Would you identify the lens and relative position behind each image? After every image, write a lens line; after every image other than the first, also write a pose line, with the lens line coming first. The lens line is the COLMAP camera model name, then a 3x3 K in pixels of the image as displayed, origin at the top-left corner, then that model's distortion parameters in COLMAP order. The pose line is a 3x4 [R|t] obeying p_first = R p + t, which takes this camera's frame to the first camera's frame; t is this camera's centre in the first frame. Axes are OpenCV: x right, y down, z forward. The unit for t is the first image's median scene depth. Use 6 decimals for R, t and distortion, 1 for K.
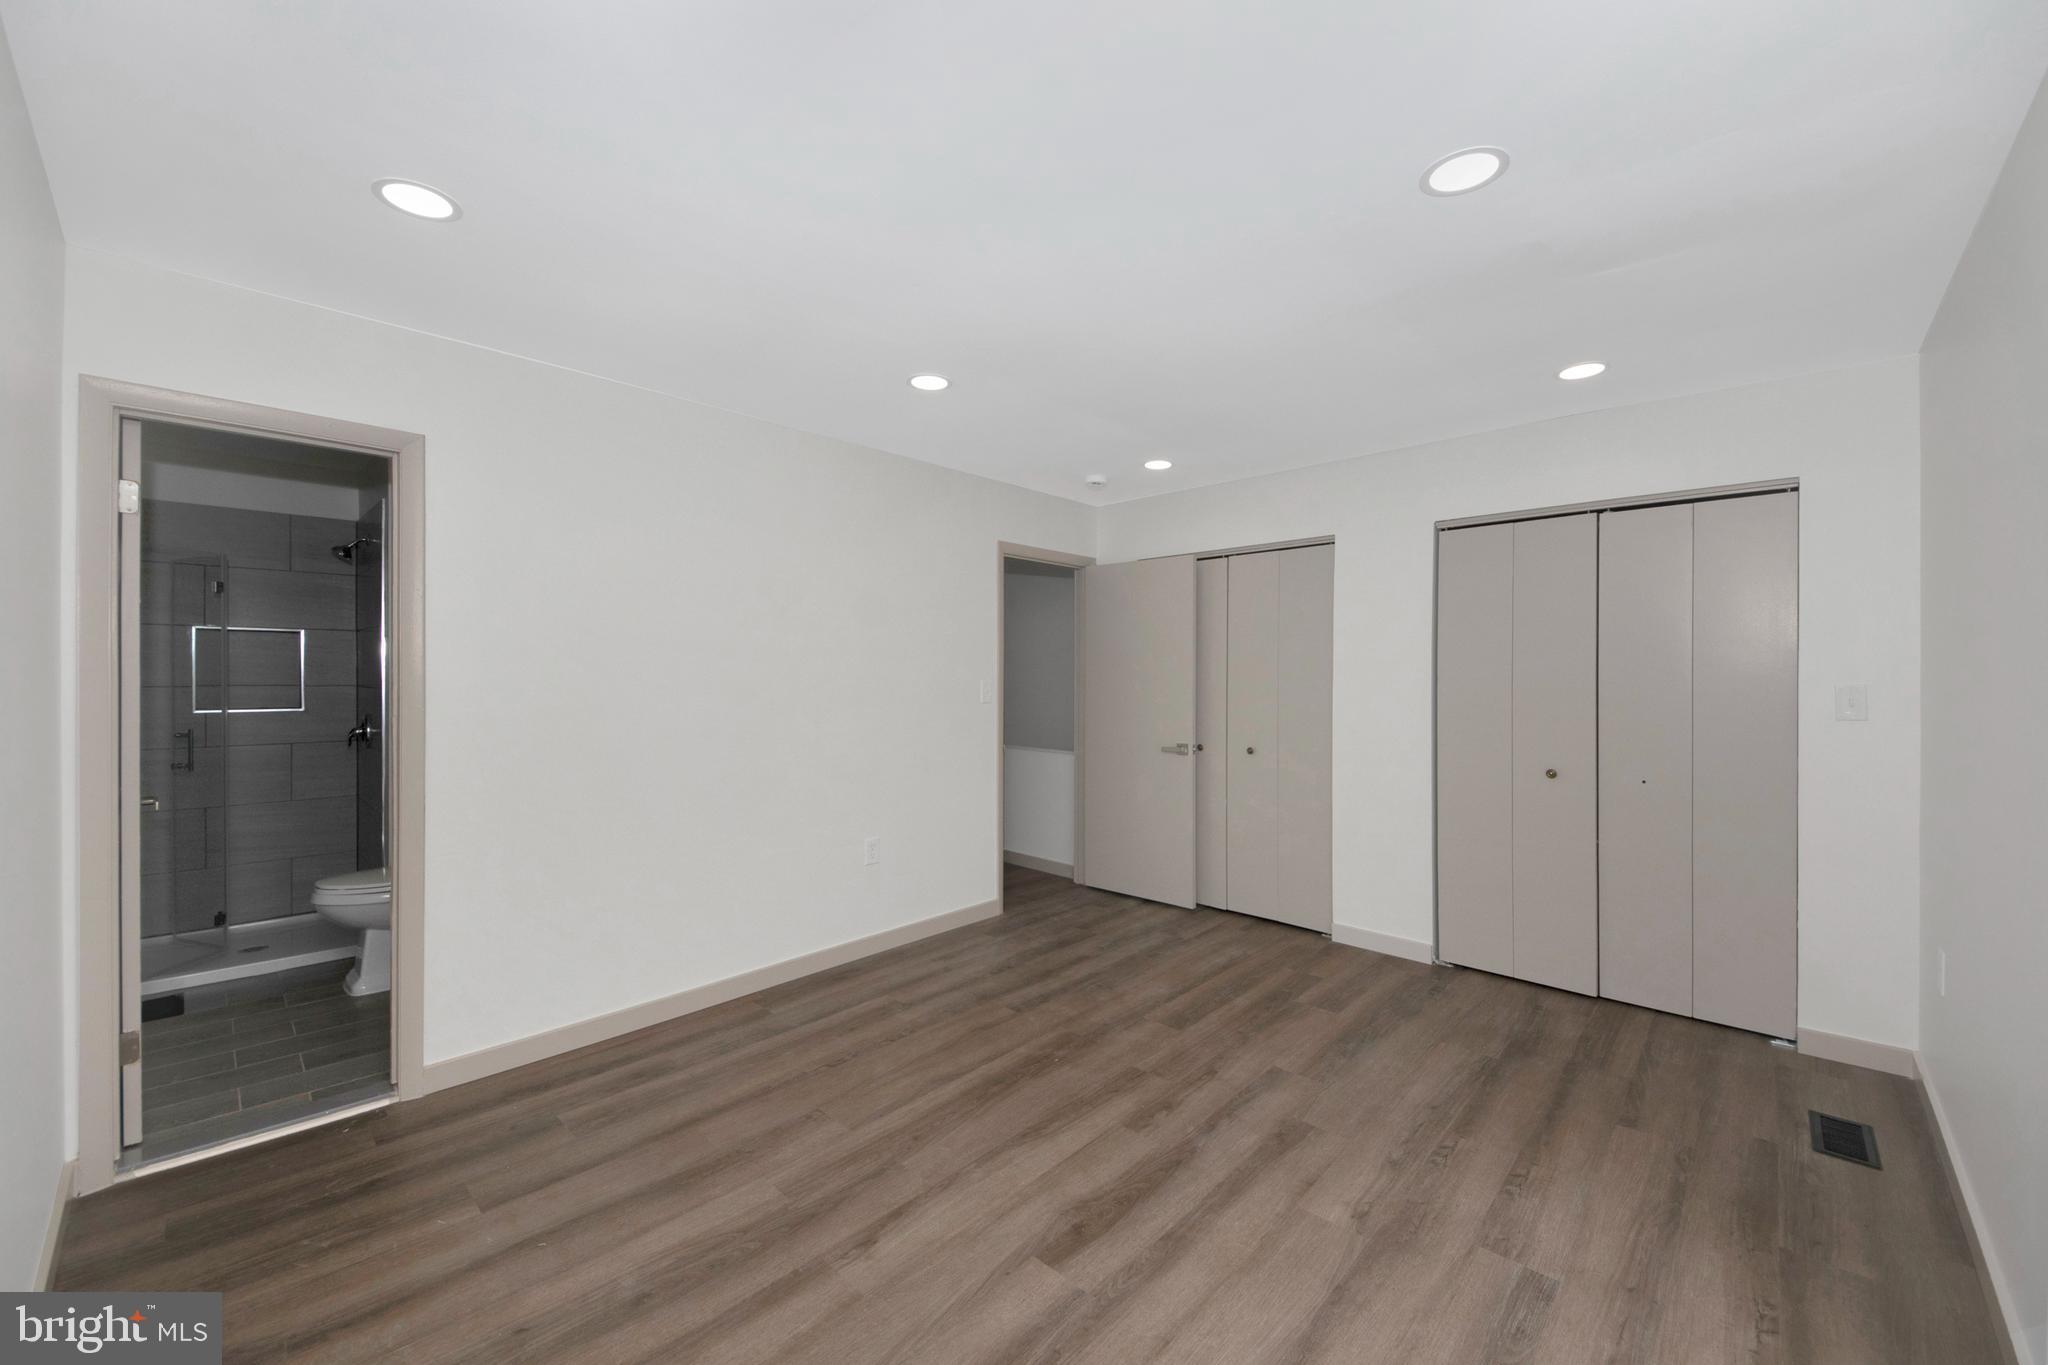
lens RADIAL K [[779.3, 0, 1021.0], [0, 779.3, 674.2], [0, 0, 1]] dist [0.046063, -0.031447]
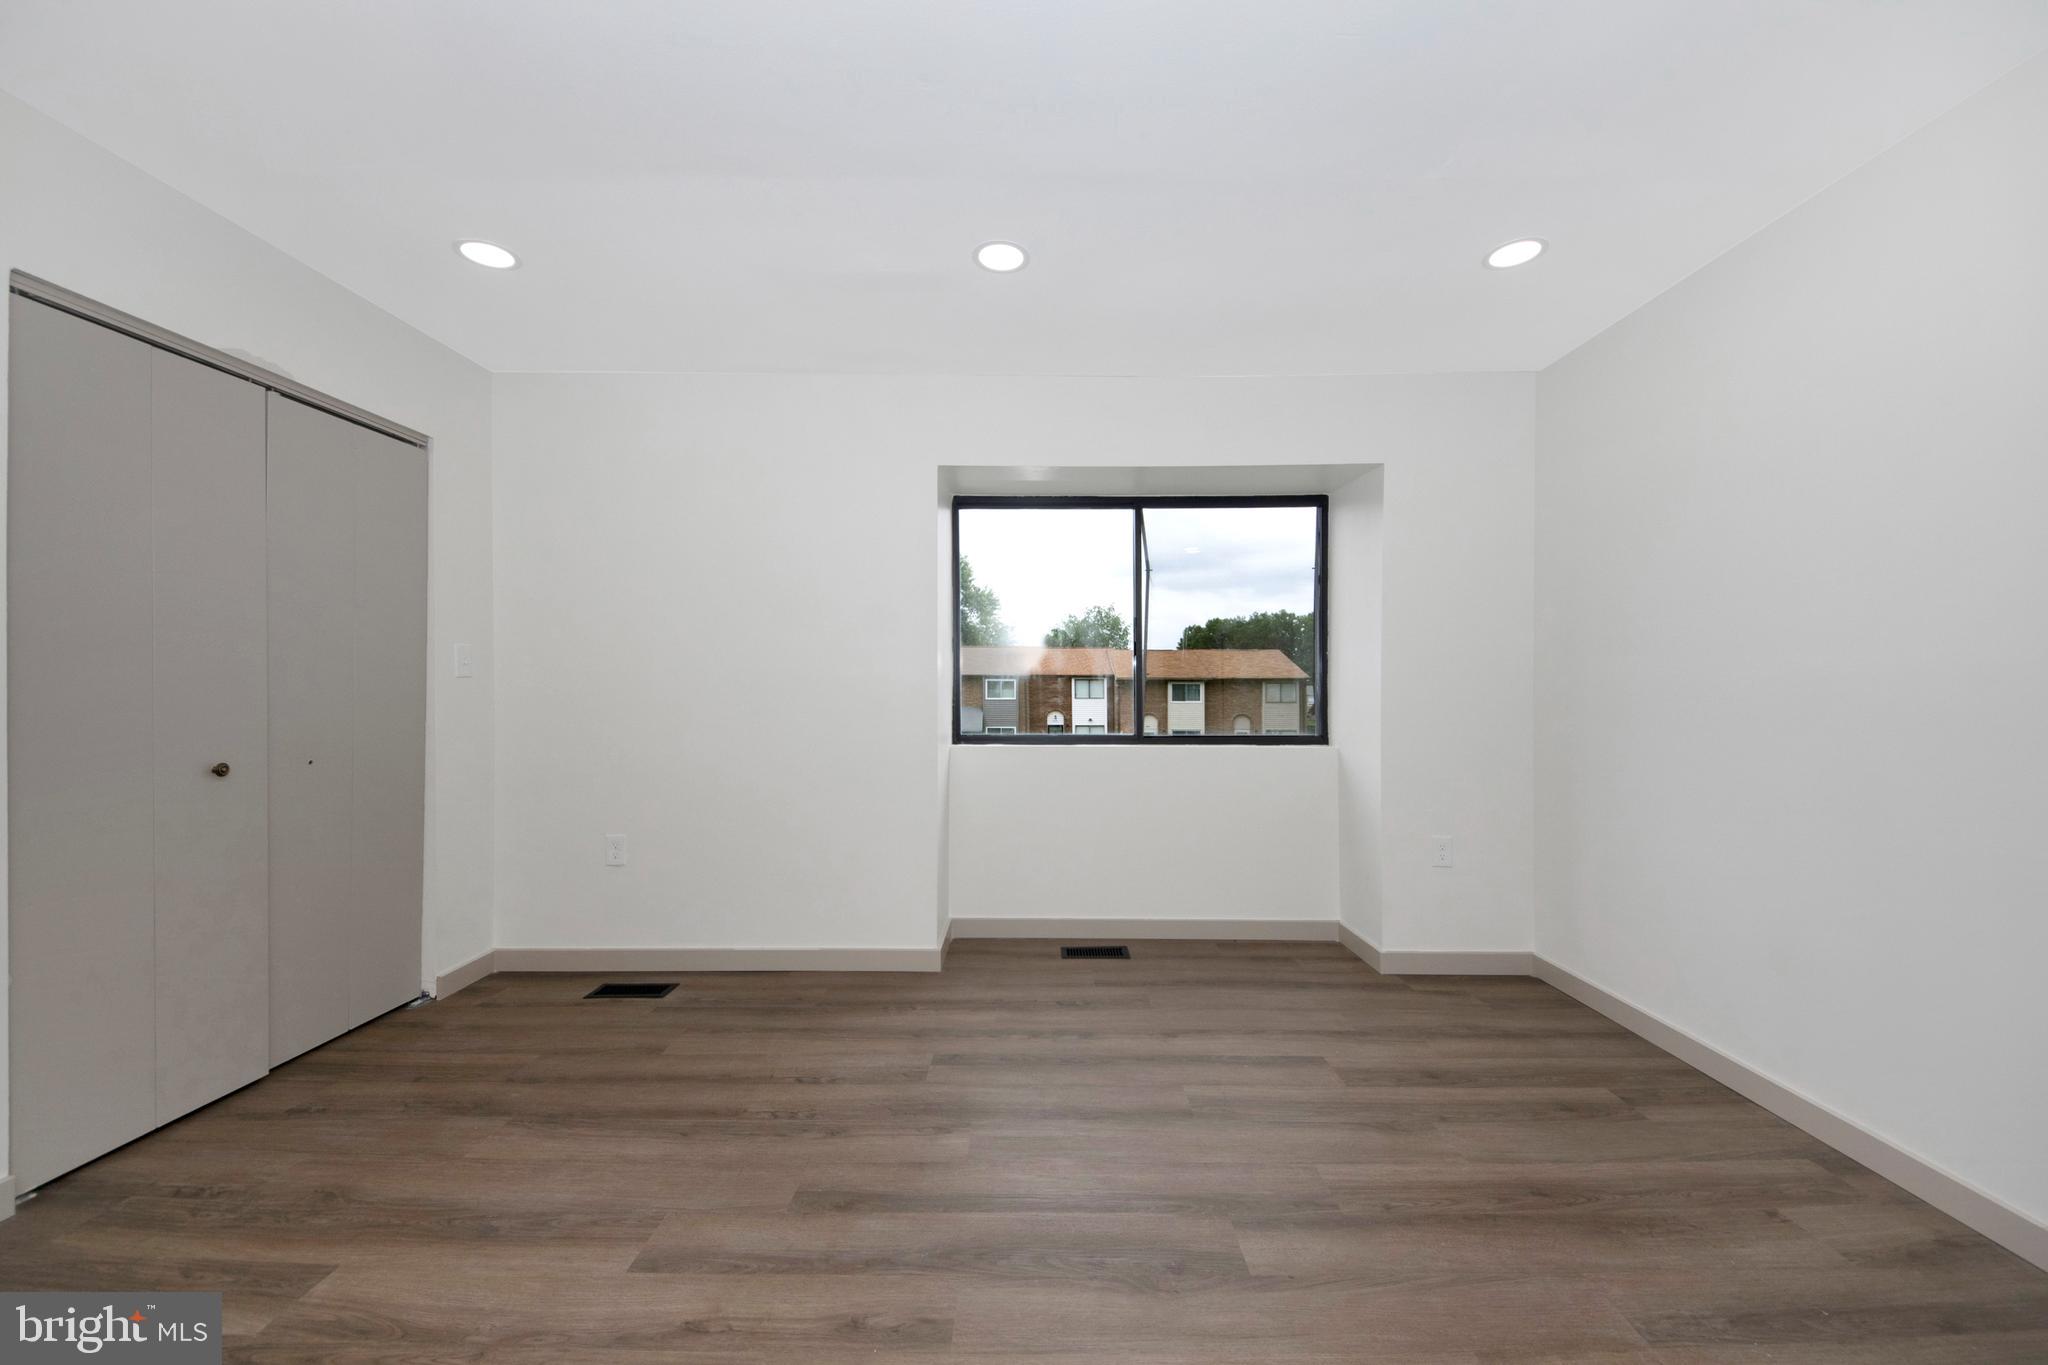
lens RADIAL K [[773.0, 0, 1035.8], [0, 773.0, 681.9], [0, 0, 1]] dist [0.059858, -0.036179]
pose [[-0.689294, -0.000680, 0.724482, -0.289249], [-0.007148, 0.999957, -0.005861, 0.067653], [-0.724447, -0.009219, -0.689269, 1.151619]]
